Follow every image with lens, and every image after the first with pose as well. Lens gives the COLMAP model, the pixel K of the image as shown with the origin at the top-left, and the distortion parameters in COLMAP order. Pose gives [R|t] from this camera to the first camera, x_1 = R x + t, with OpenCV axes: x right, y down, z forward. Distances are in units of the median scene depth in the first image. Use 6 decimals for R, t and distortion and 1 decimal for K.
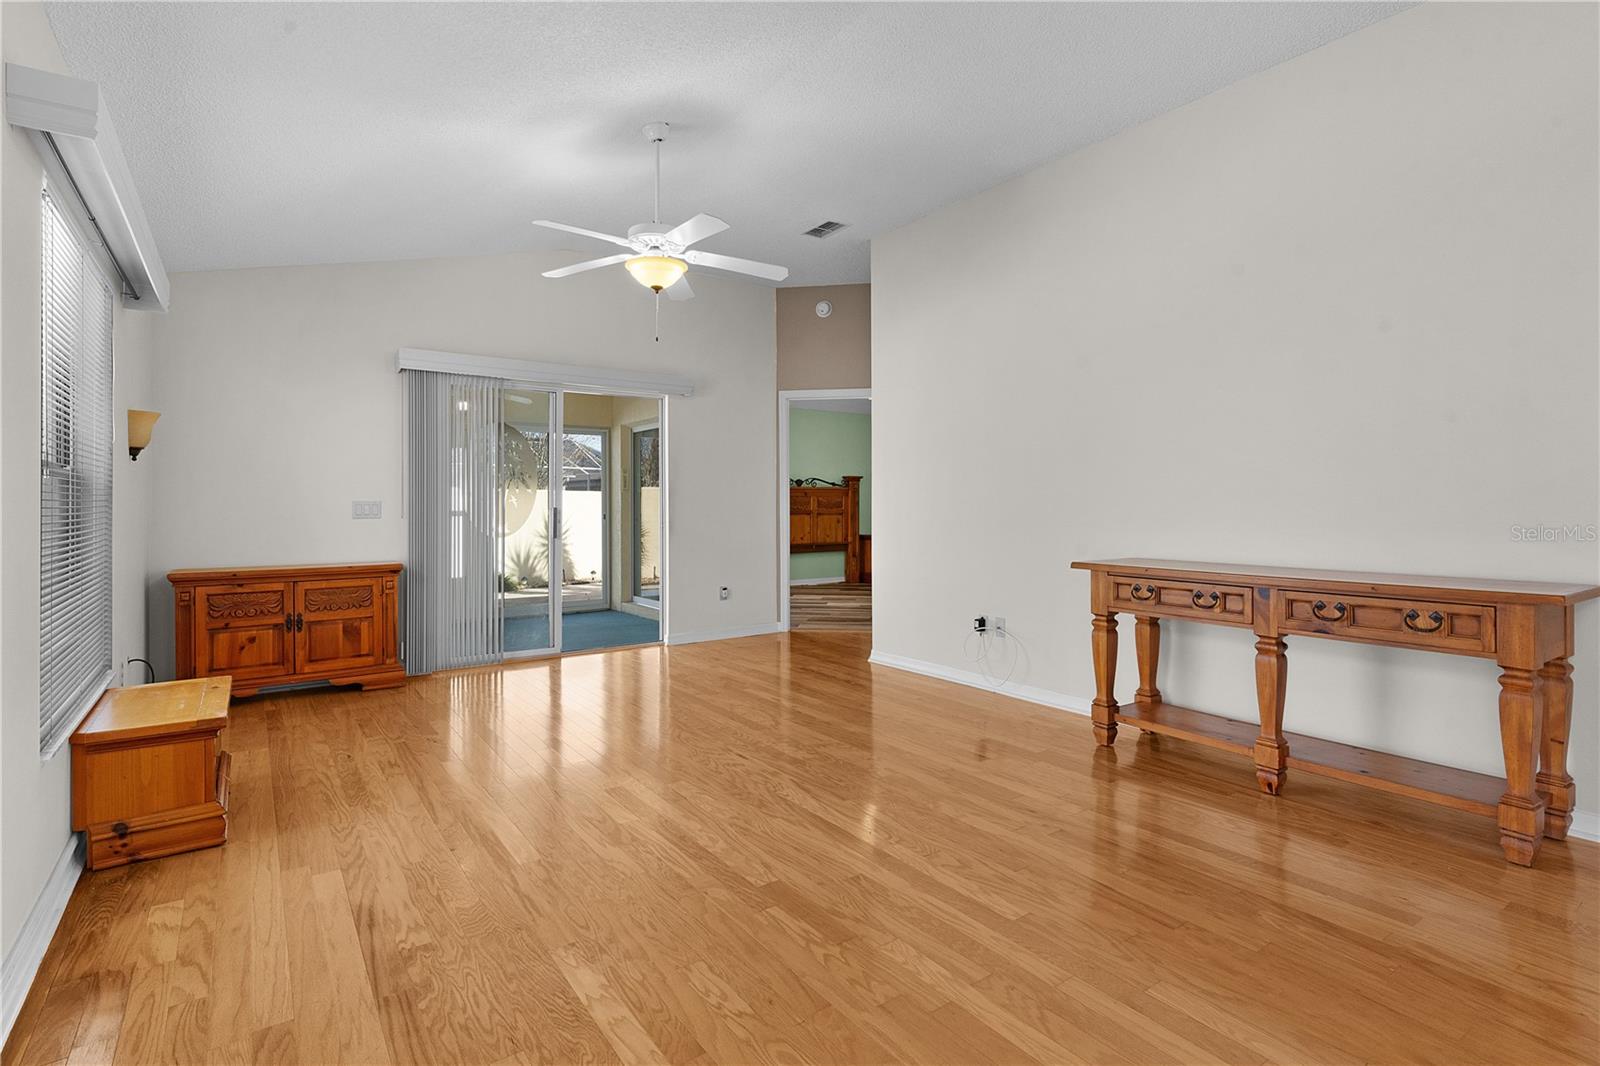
lens RADIAL K [[780.6, 0, 801.2], [0, 780.6, 498.4], [0, 0, 1]] dist [0.001881, -0.000786]
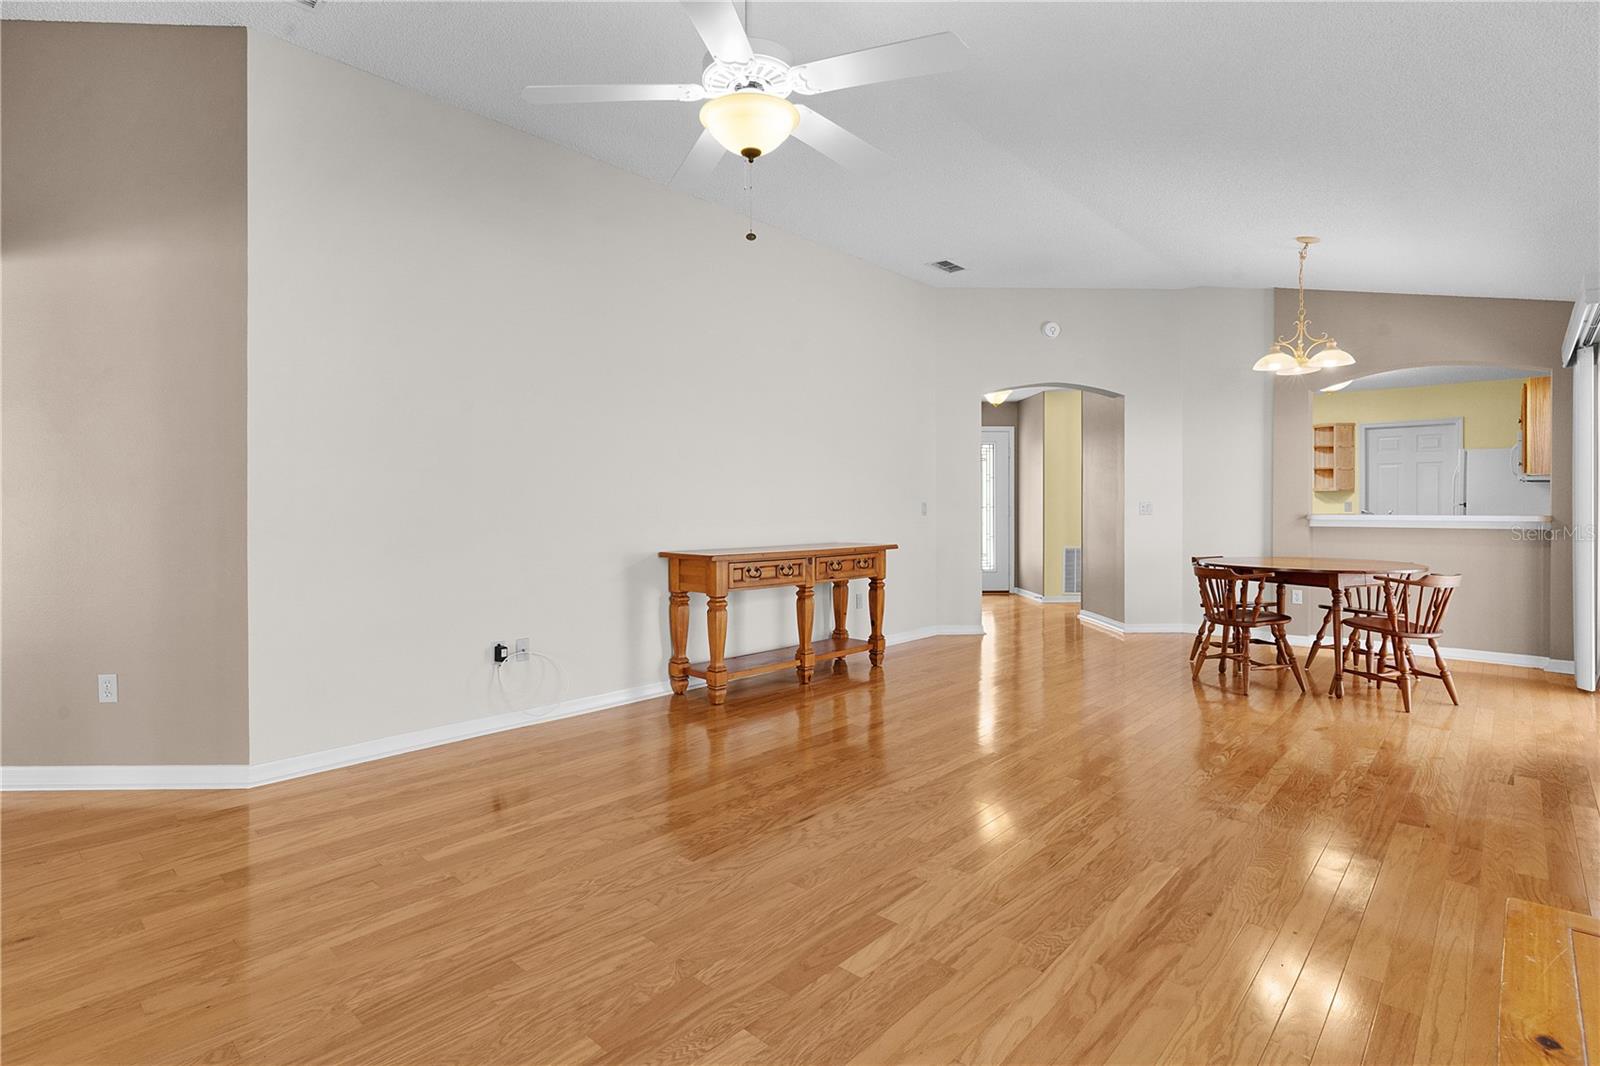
lens RADIAL K [[776.5, 0, 799.0], [0, 776.5, 509.6], [0, 0, 1]] dist [0.000766, 0.000383]
pose [[-0.208536, -0.000548, 0.978015, -0.820243], [-0.005683, 0.999984, -0.000651, 0.012711], [-0.977998, -0.005693, -0.208535, 1.127499]]
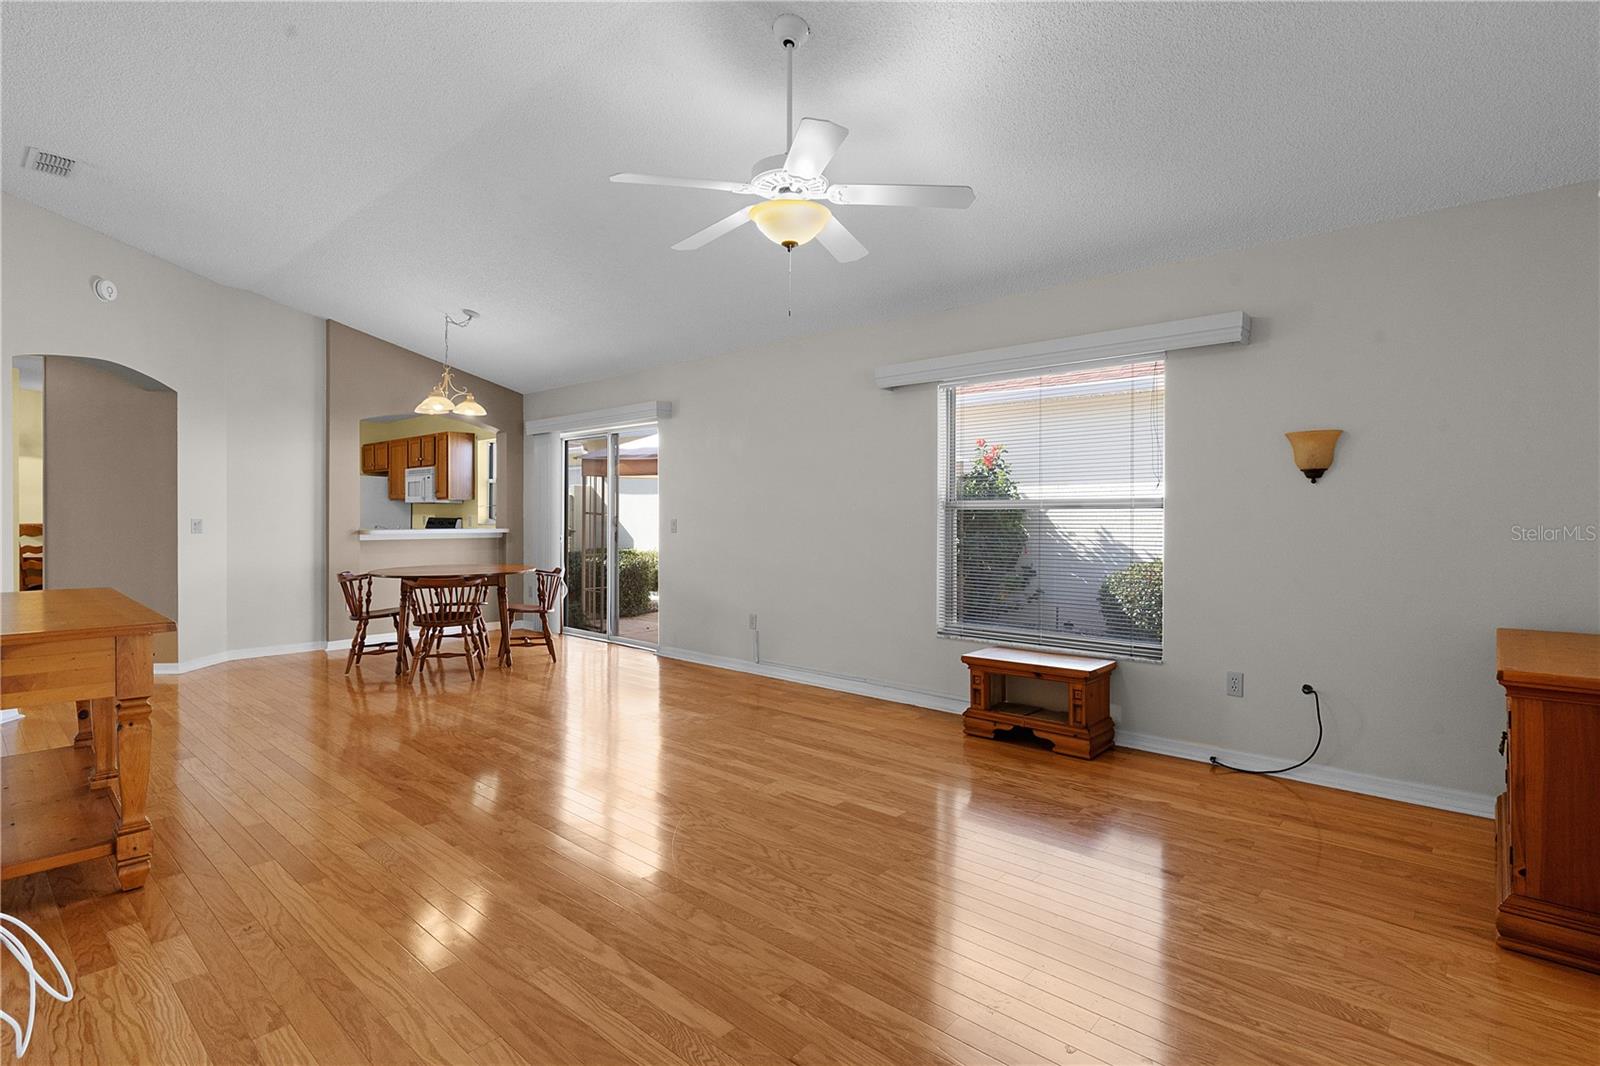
lens RADIAL K [[774.1, 0, 799.8], [0, 774.1, 518.5], [0, 0, 1]] dist [0.003016, 0.000433]
pose [[-0.974688, 0.001798, -0.223563, -0.027473], [0.002607, 0.999991, -0.003324, -0.003625], [0.223555, -0.003823, -0.974684, 1.789255]]
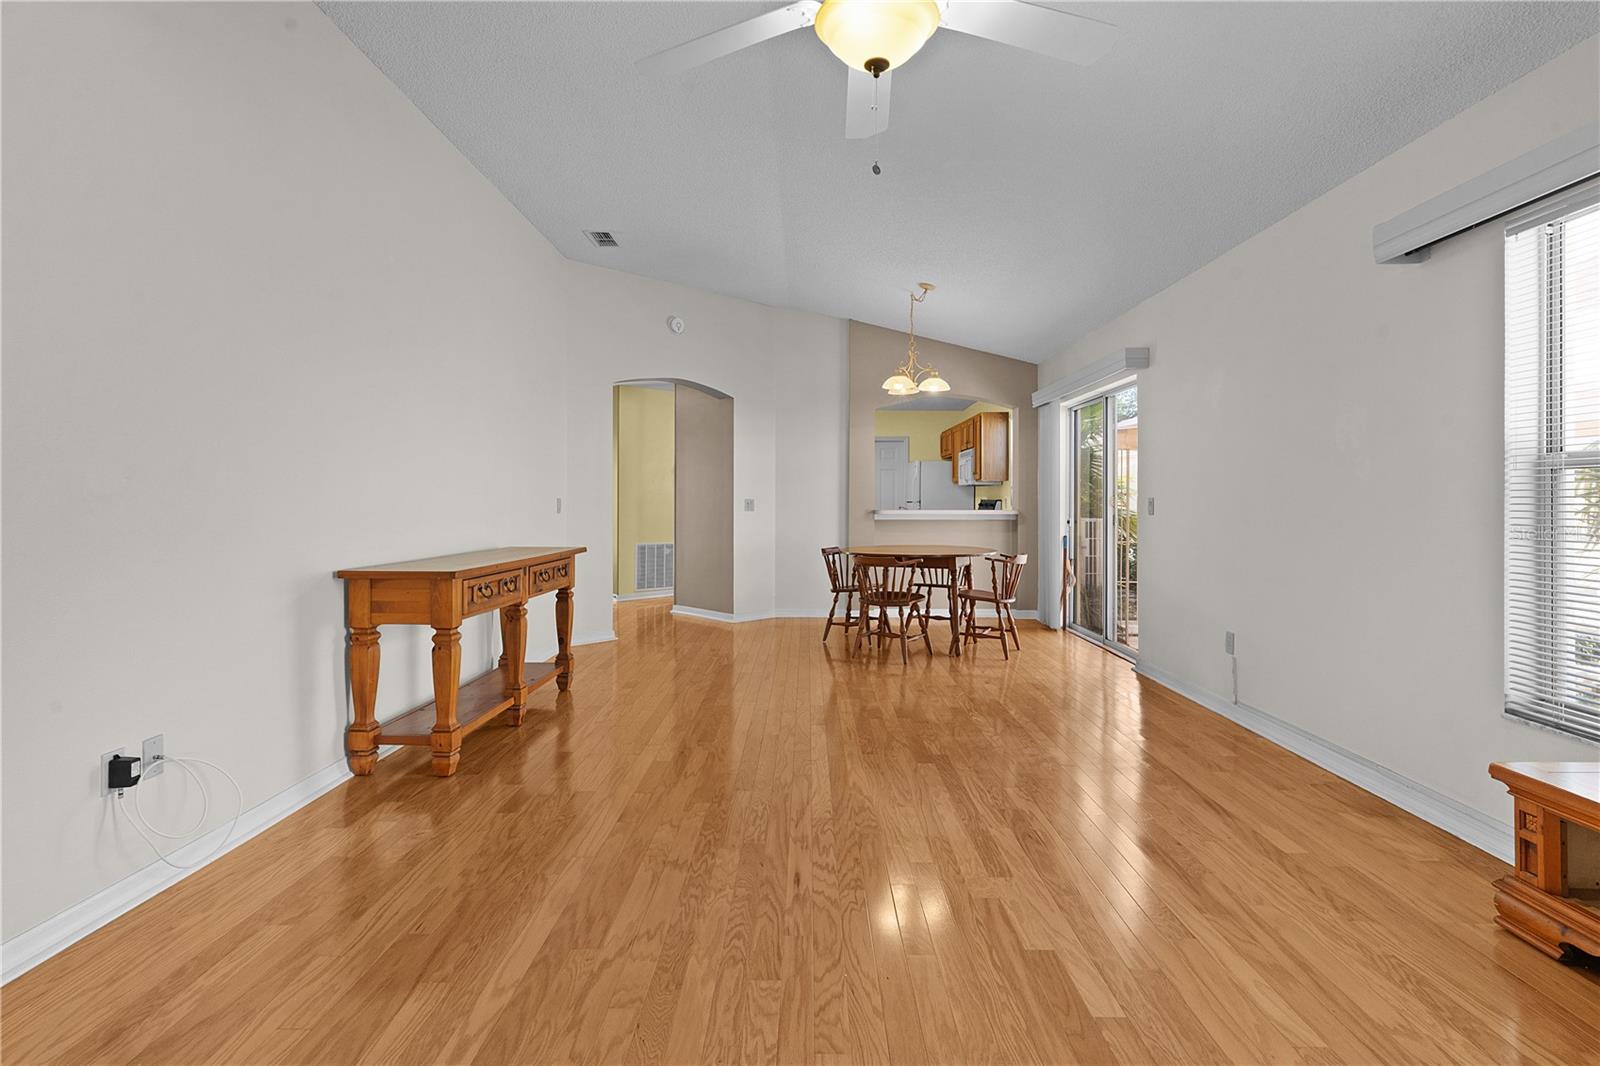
lens RADIAL K [[779.0, 0, 796.5], [0, 779.0, 504.3], [0, 0, 1]] dist [-0.000211, 0.000521]
pose [[-0.806696, 0.001345, 0.590965, -0.450237], [-0.002445, 0.999981, -0.005614, 0.012911], [-0.590962, -0.005974, -0.806678, 1.476266]]
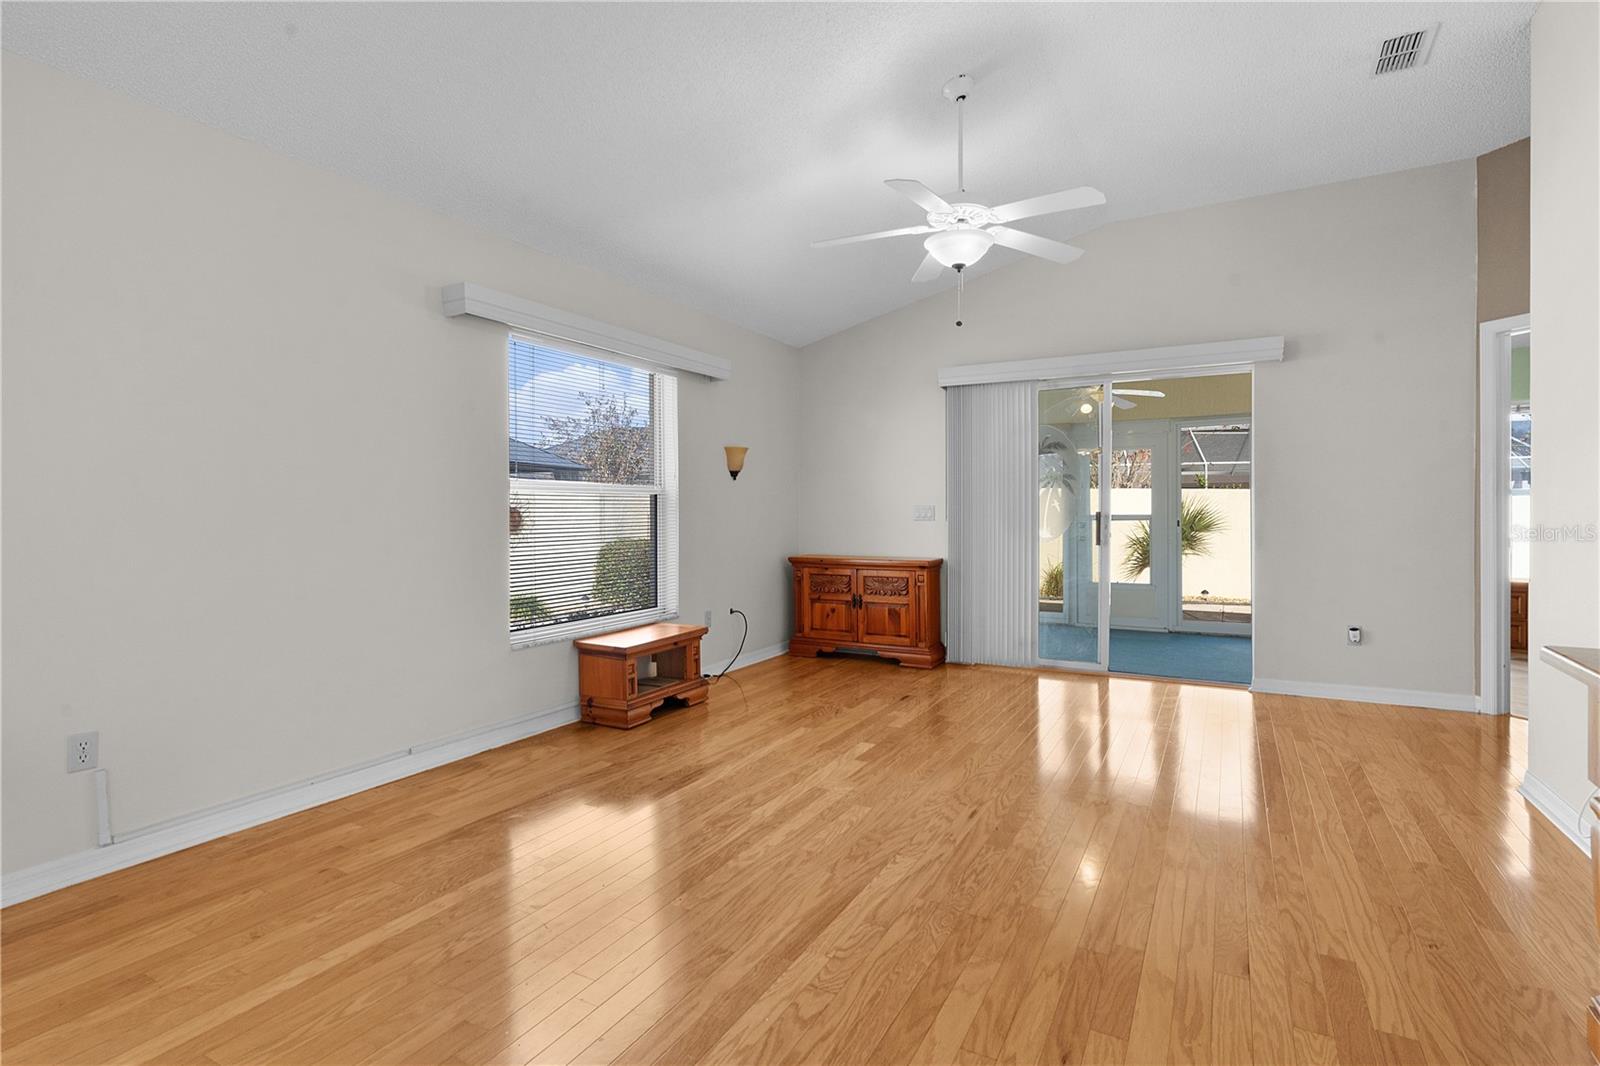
lens RADIAL K [[774.1, 0, 799.8], [0, 774.1, 518.5], [0, 0, 1]] dist [0.003016, 0.000433]
pose [[0.431256, 0.011152, -0.902161, 0.555553], [0.008643, 0.999827, 0.016491, 0.002872], [0.902188, -0.014909, 0.431085, 0.466815]]
